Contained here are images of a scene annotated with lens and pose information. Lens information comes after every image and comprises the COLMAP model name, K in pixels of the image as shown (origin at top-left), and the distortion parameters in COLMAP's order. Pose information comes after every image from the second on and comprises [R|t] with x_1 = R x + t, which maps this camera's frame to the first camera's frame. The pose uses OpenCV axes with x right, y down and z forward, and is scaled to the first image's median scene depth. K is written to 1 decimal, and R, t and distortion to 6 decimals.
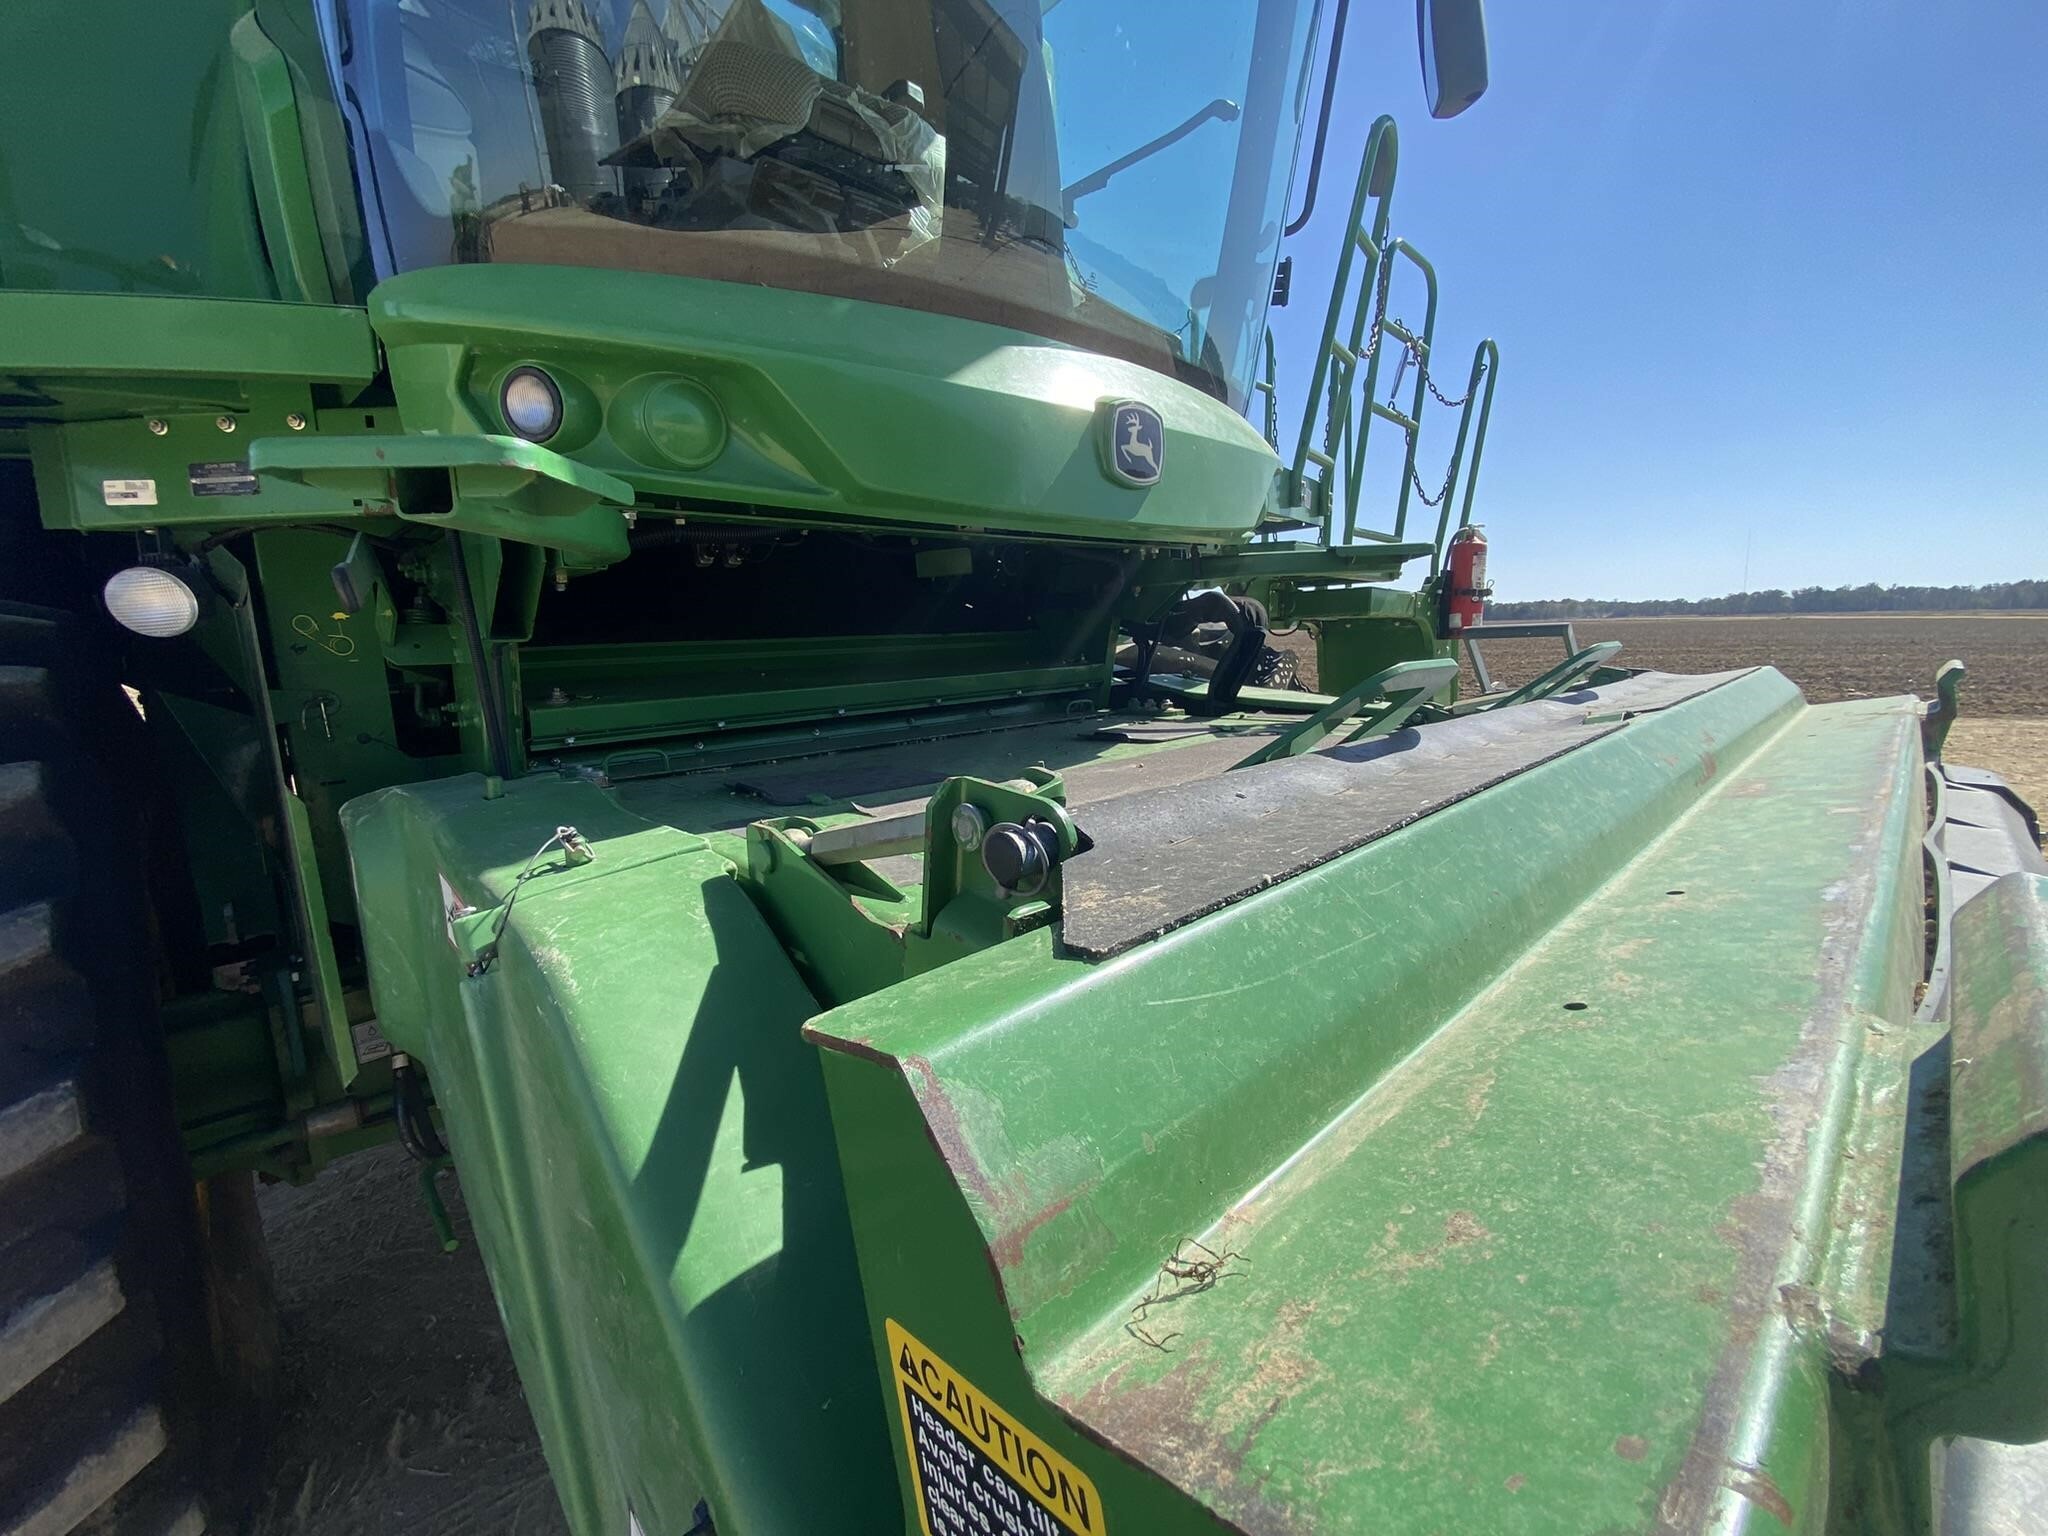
lens RADIAL K [[828.8, 0, 1011.6], [0, 828.8, 778.5], [0, 0, 1]] dist [0.012613, -0.016327]
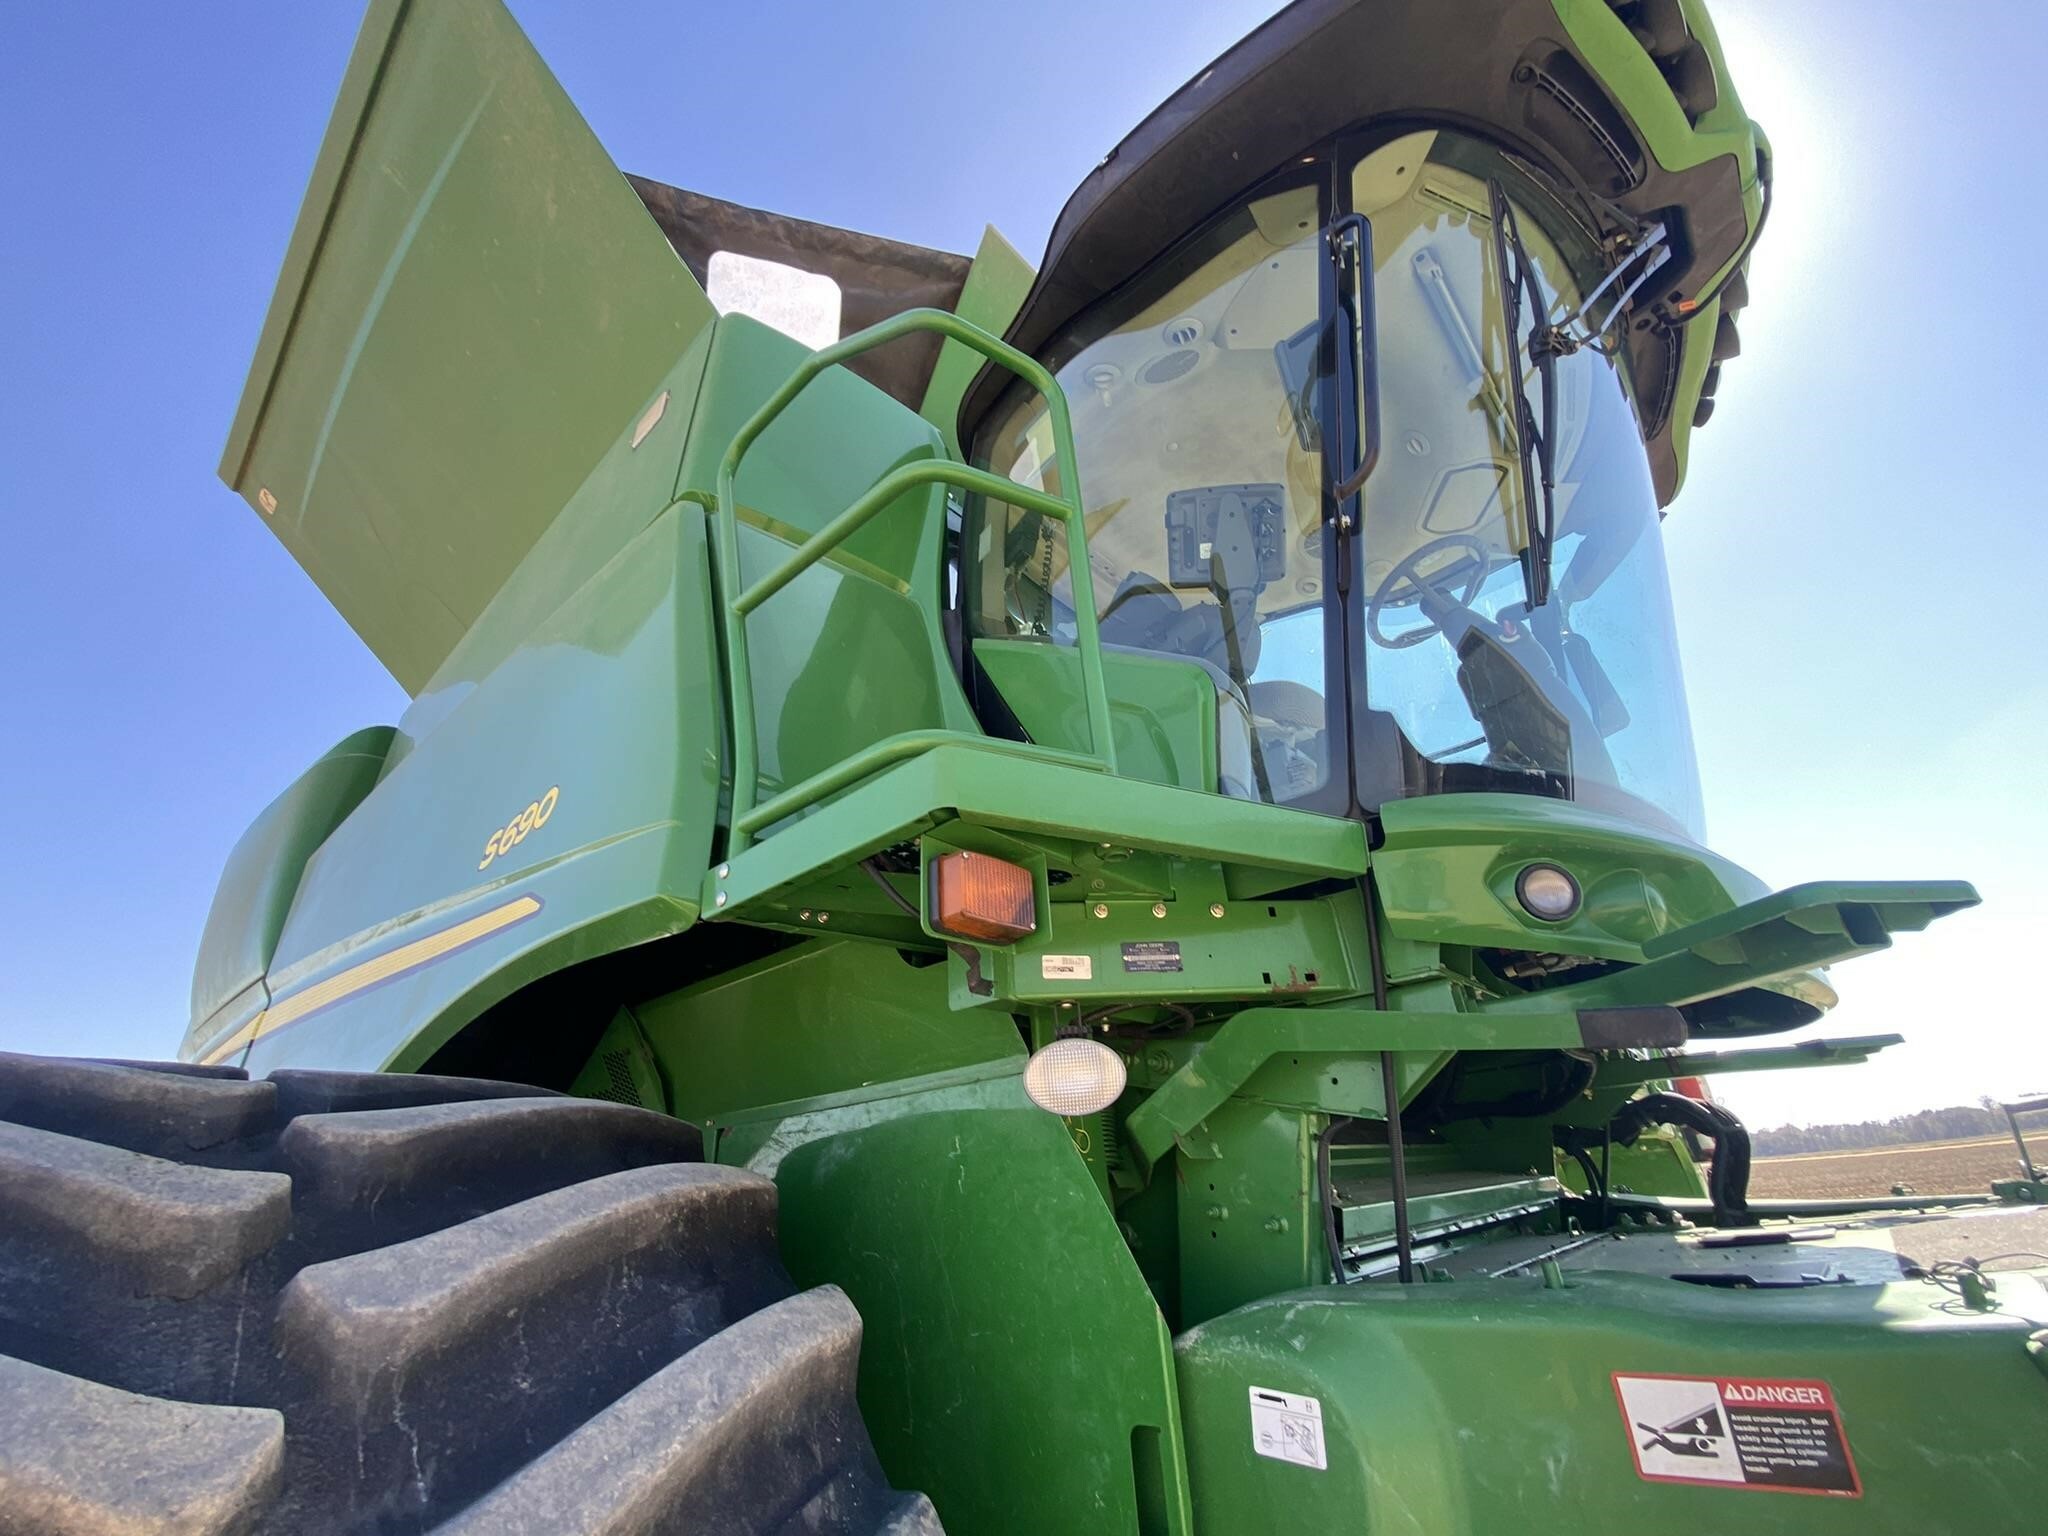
lens RADIAL K [[828.8, 0, 1015.1], [0, 828.8, 772.0], [0, 0, 1]] dist [0.012613, -0.016327]
pose [[0.997319, 0.014221, 0.071781, -1.212424], [0.031565, 0.801378, -0.597325, 0.079977], [-0.066018, 0.597989, 0.798781, 0.006427]]
